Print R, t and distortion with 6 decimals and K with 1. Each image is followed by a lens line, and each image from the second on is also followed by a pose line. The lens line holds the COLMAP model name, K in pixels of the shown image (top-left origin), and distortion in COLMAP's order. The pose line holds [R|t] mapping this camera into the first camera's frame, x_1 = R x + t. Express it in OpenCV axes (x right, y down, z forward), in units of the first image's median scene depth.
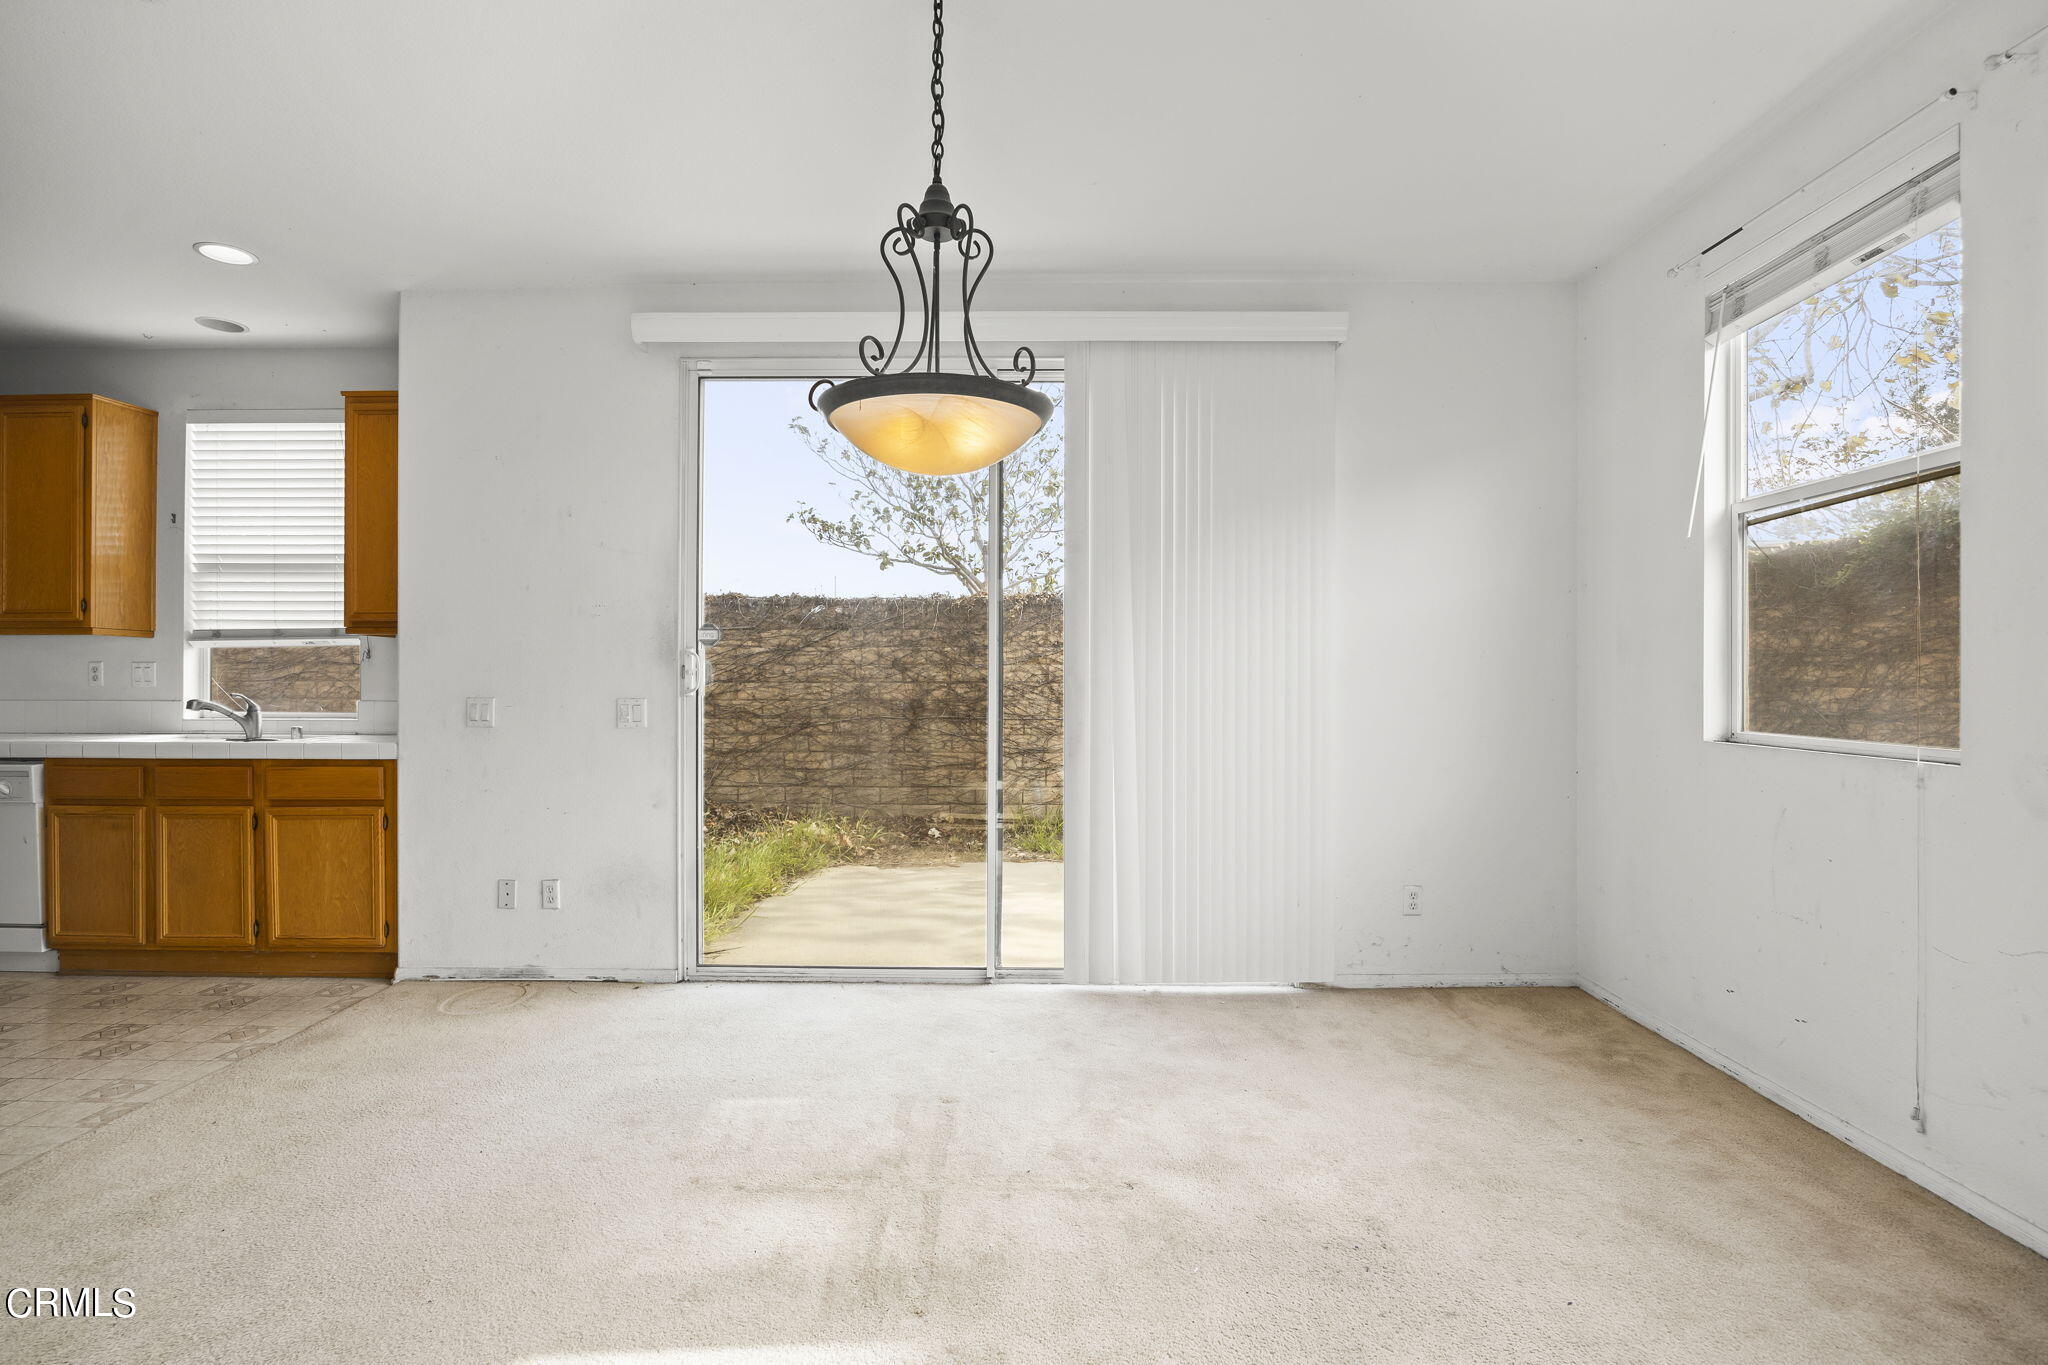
lens RADIAL K [[963.6, 0, 1024.0], [0, 963.6, 682.5], [0, 0, 1]] dist [-0.010890, -0.000489]
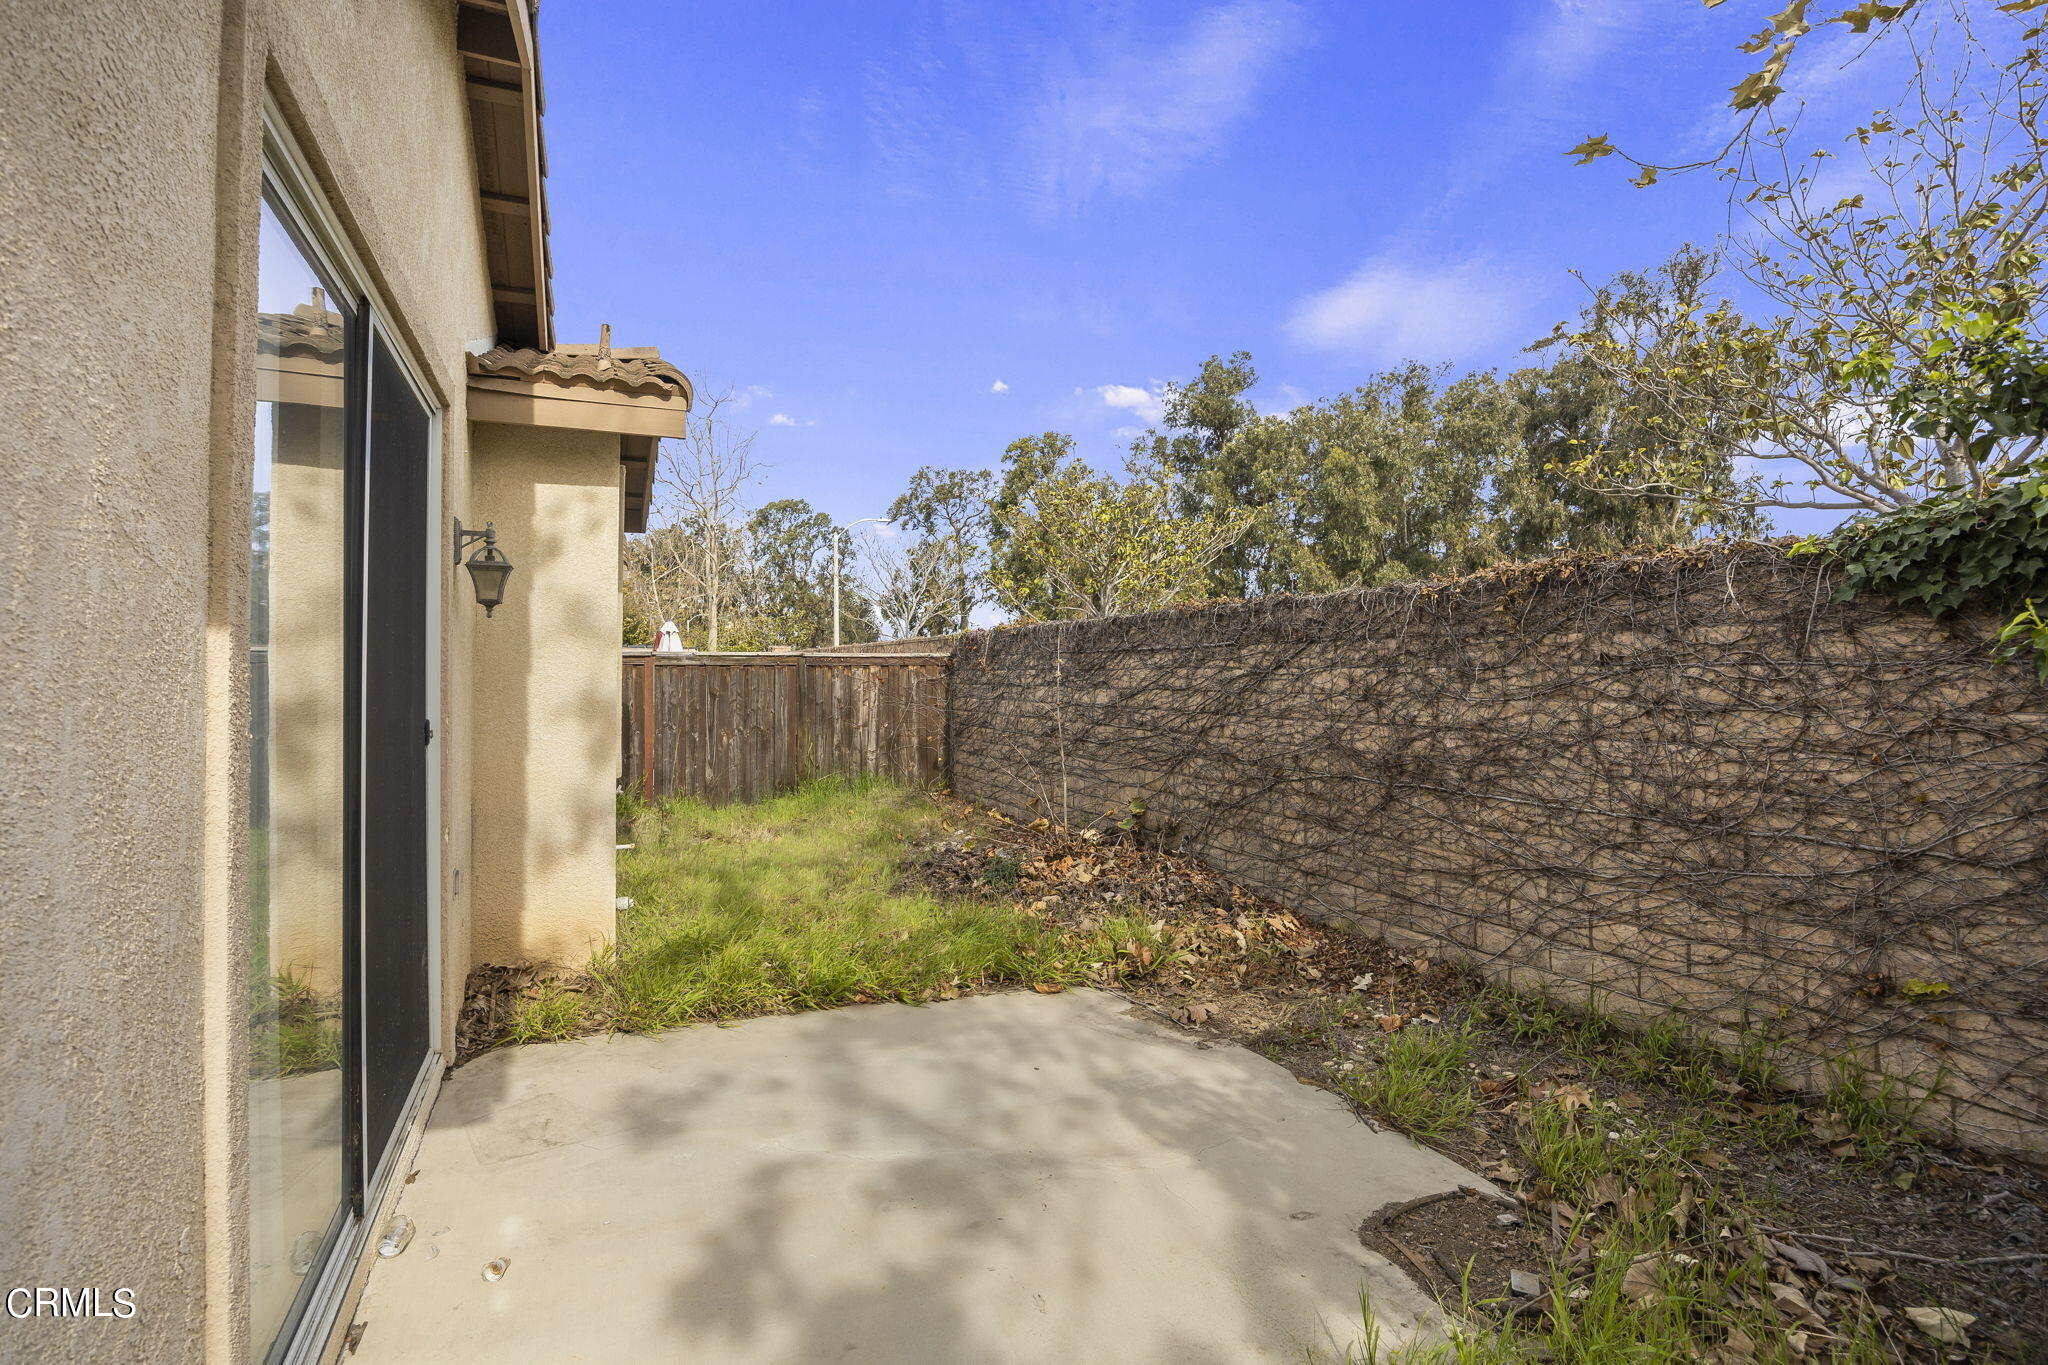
lens RADIAL K [[1004.0, 0, 1032.5], [0, 1004.0, 673.4], [0, 0, 1]] dist [-0.009864, -0.000359]
pose [[0.418015, -0.001670, -0.908439, 0.670257], [0.001640, 0.999998, -0.001084, -0.059571], [0.908439, -0.001037, 0.418017, 0.962355]]
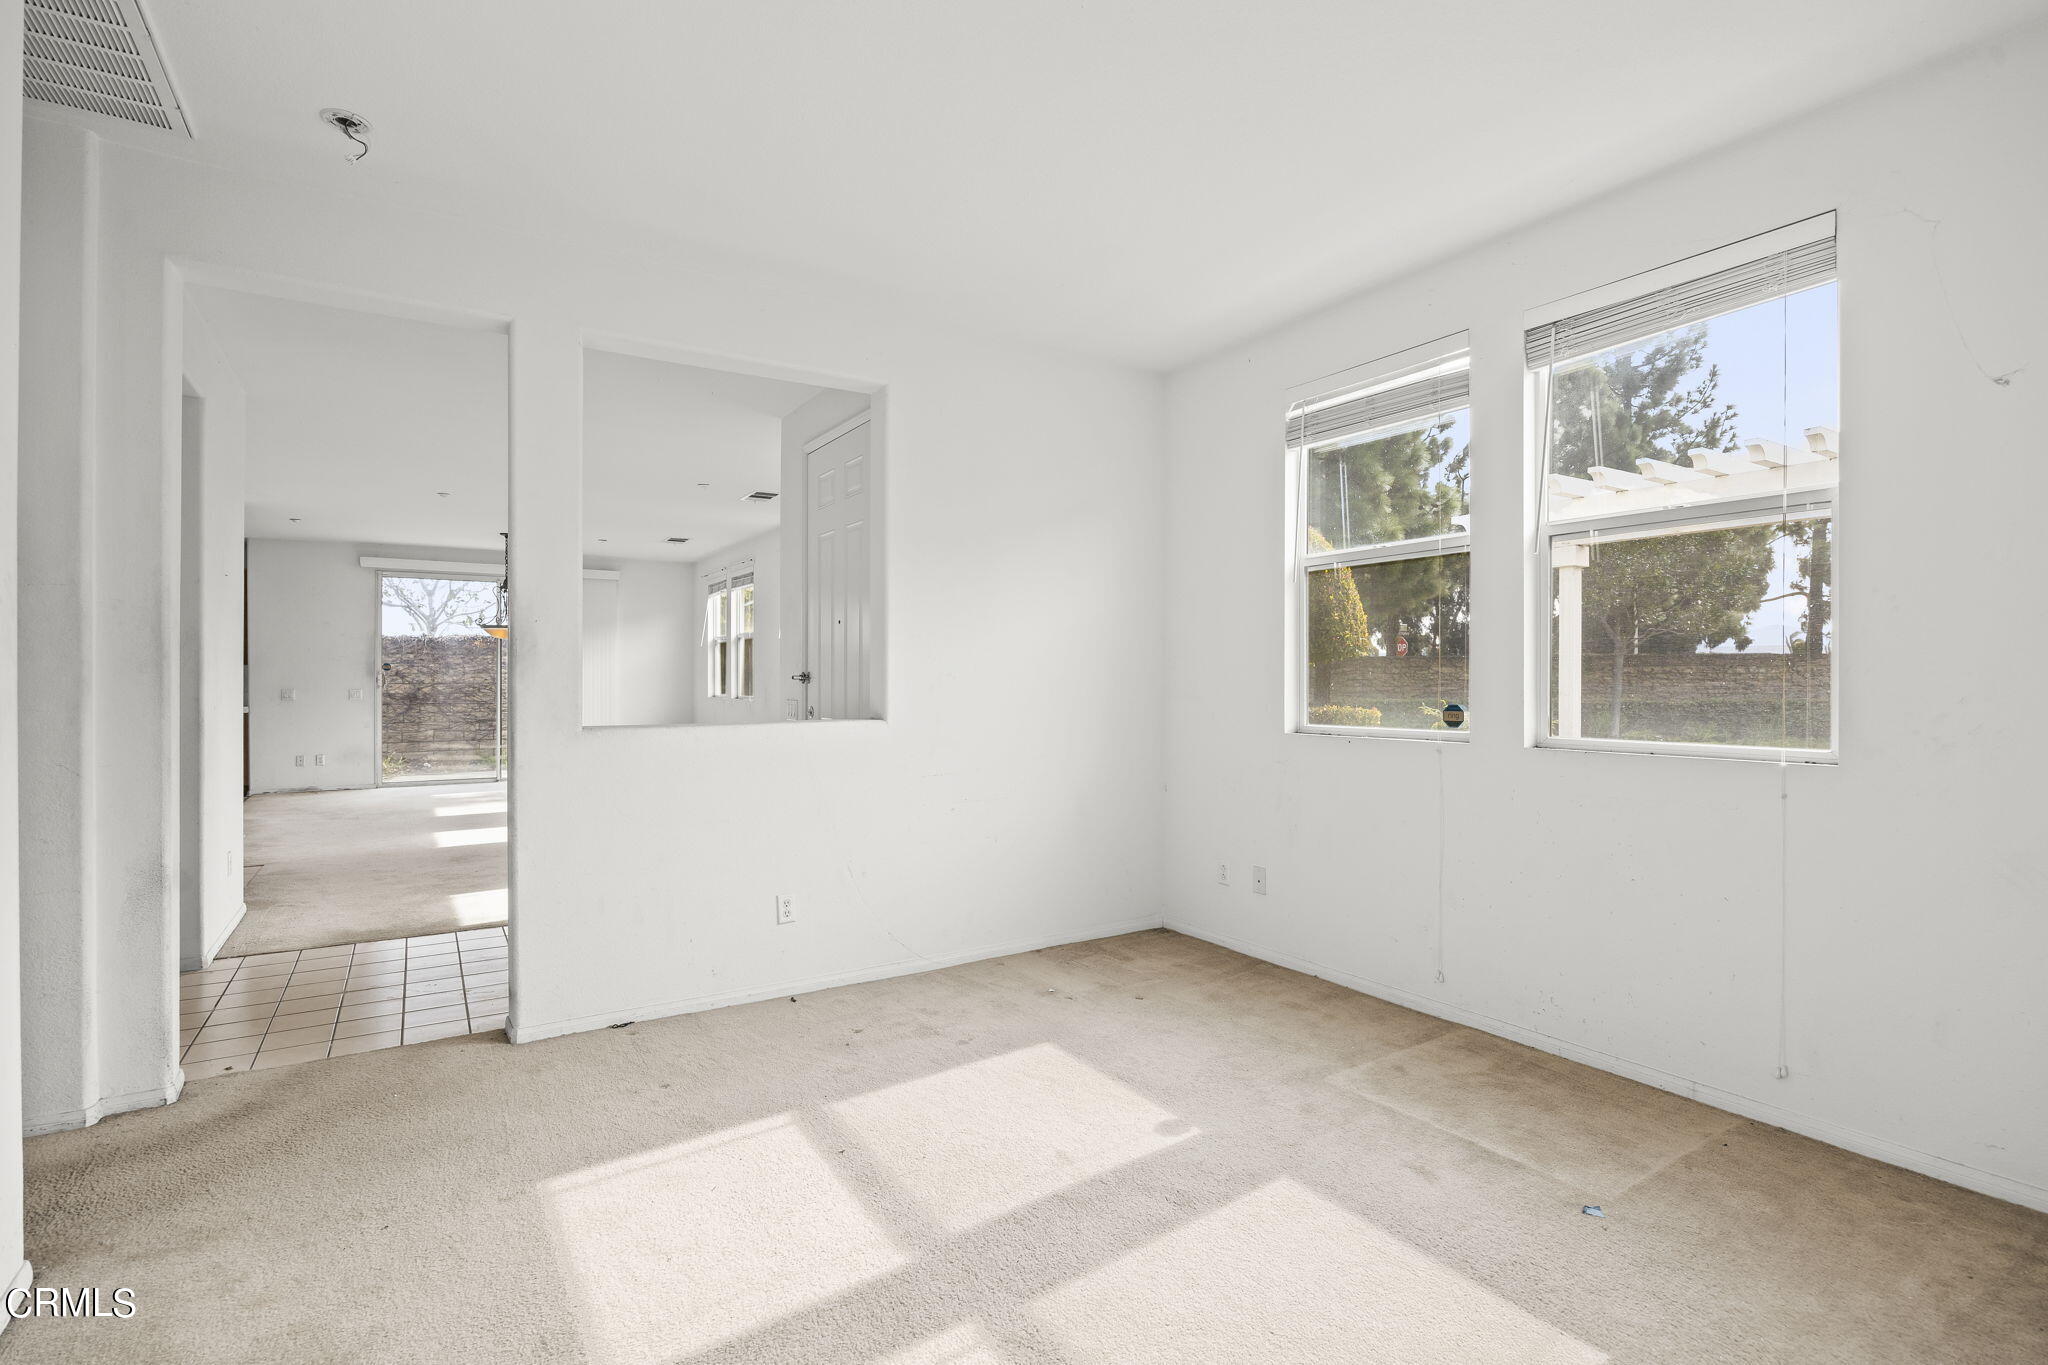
lens RADIAL K [[1004.0, 0, 1032.5], [0, 1004.0, 673.4], [0, 0, 1]] dist [-0.009864, -0.000359]
pose [[0.837788, 0.001195, 0.545995, -0.290943], [0.004522, 0.999948, -0.009127, 0.004910], [-0.545977, 0.010115, 0.837739, -2.162568]]
